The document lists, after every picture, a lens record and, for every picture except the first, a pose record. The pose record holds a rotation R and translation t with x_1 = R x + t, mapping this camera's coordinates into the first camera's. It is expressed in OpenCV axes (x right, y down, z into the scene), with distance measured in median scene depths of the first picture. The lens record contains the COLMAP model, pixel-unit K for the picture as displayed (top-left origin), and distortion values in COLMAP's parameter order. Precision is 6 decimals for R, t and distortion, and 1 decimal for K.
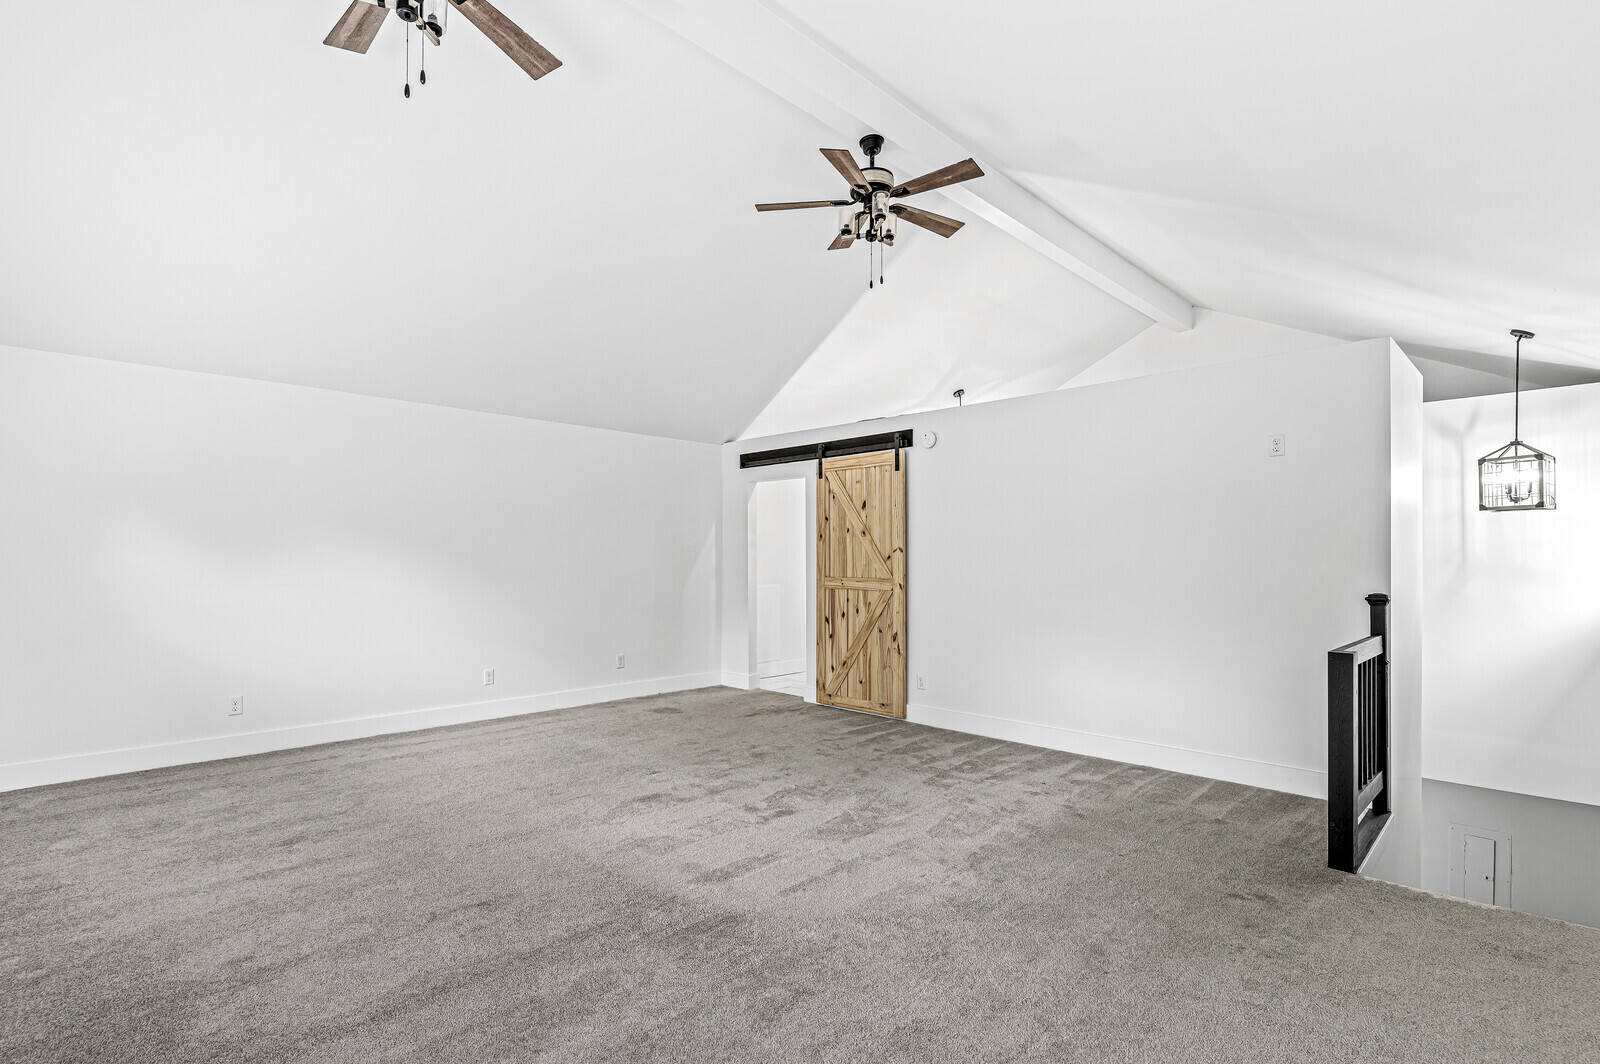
lens RADIAL K [[775.8, 0, 804.3], [0, 775.8, 562.9], [0, 0, 1]] dist [-0.001102, -0.000135]
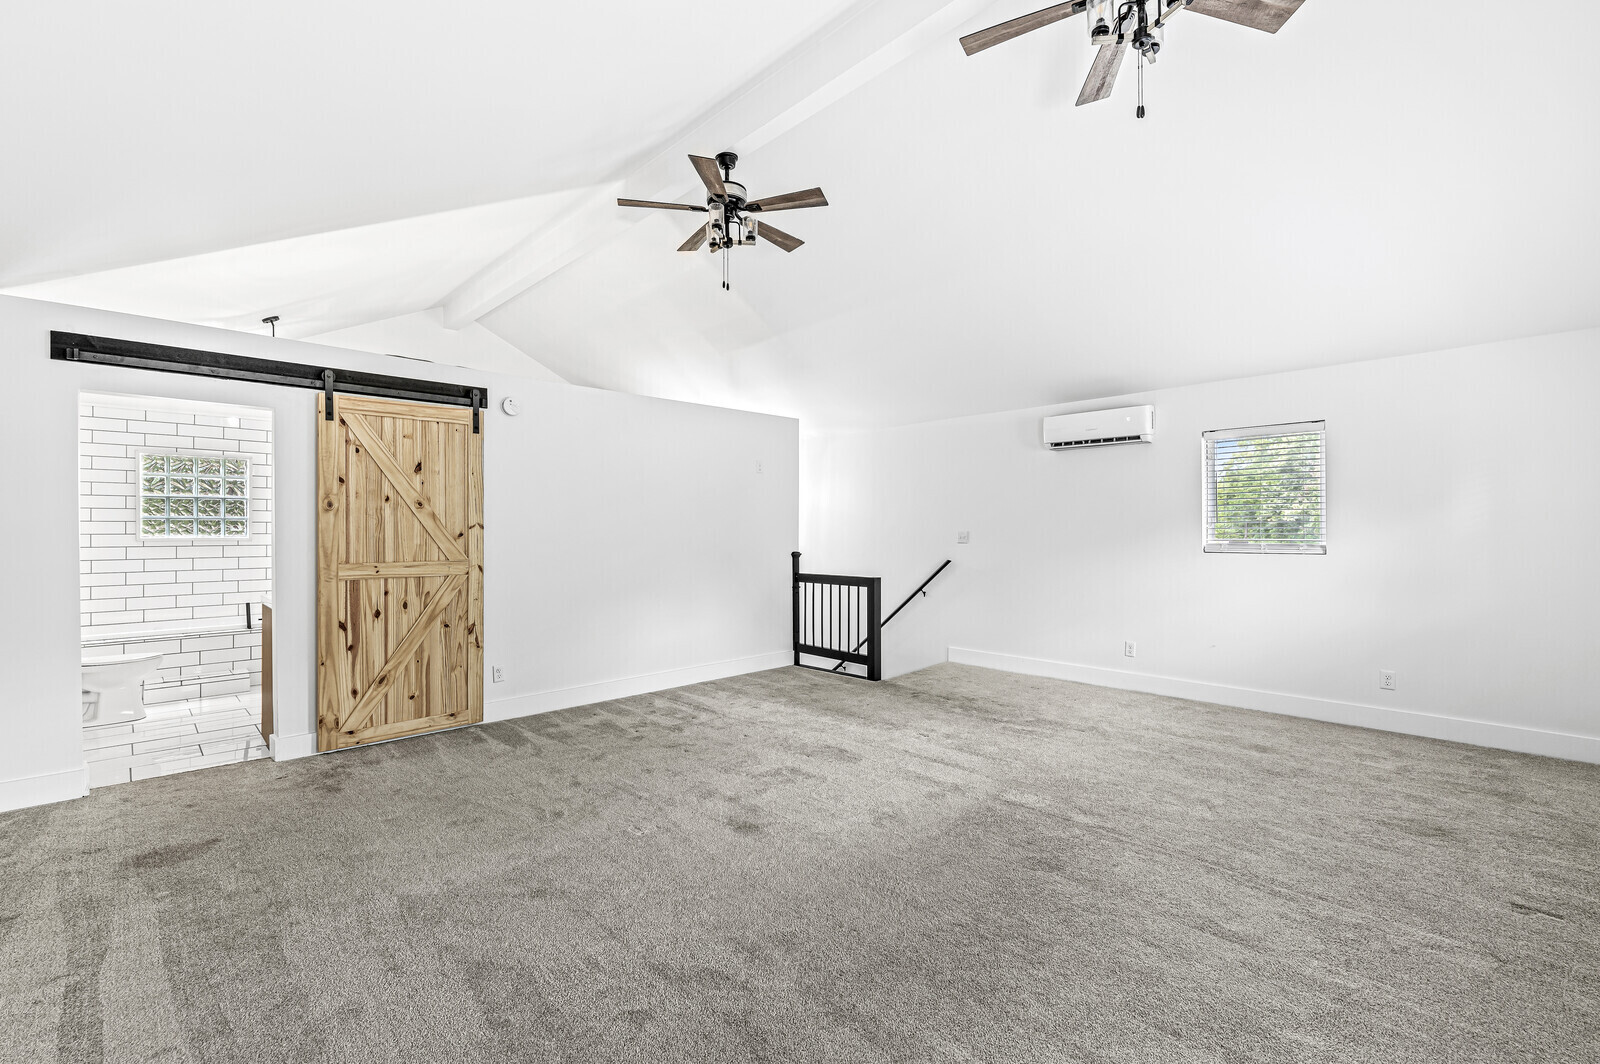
lens RADIAL K [[701.0, 0, 807.2], [0, 701.0, 528.5], [0, 0, 1]] dist [0.000827, -0.000759]
pose [[0.003180, 0.000246, 0.999995, -0.624297], [0.010301, 0.999947, -0.000279, -0.009583], [-0.999942, 0.010302, 0.003177, 0.607734]]
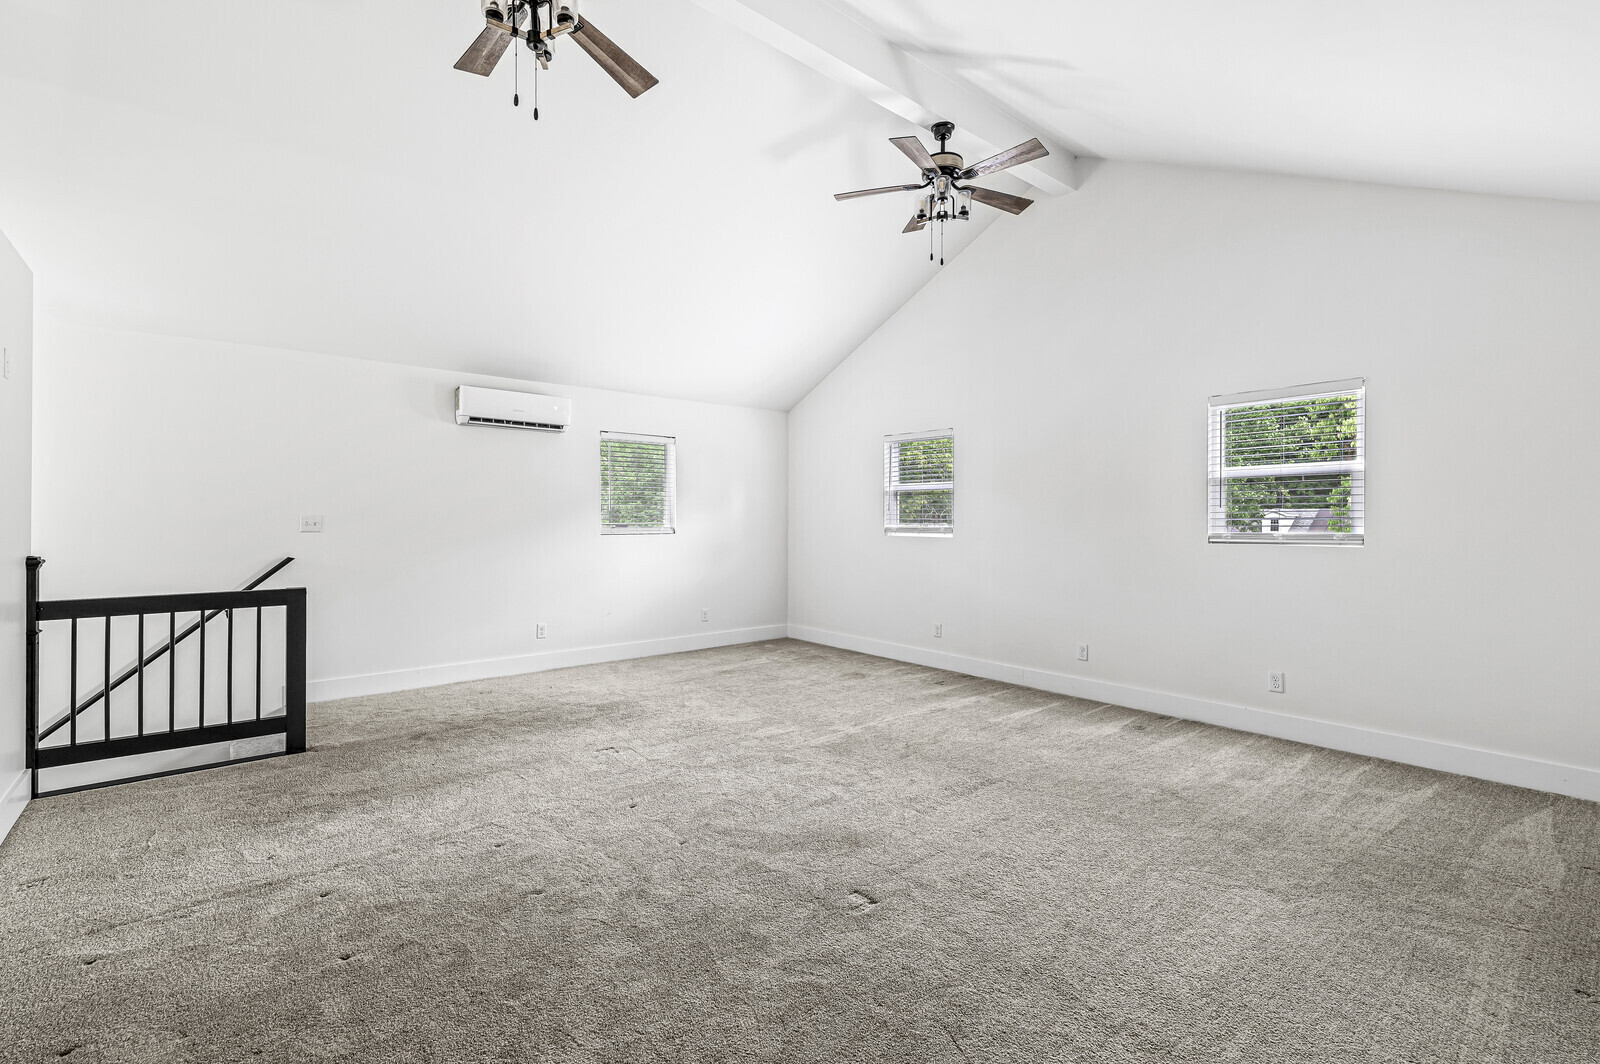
lens RADIAL K [[701.0, 0, 805.9], [0, 701.0, 521.7], [0, 0, 1]] dist [0.000827, -0.000759]
pose [[-0.996684, -0.002810, 0.081320, -0.138696], [-0.001799, 0.999920, 0.012508, -0.006970], [-0.081348, 0.012321, -0.996610, 1.093142]]
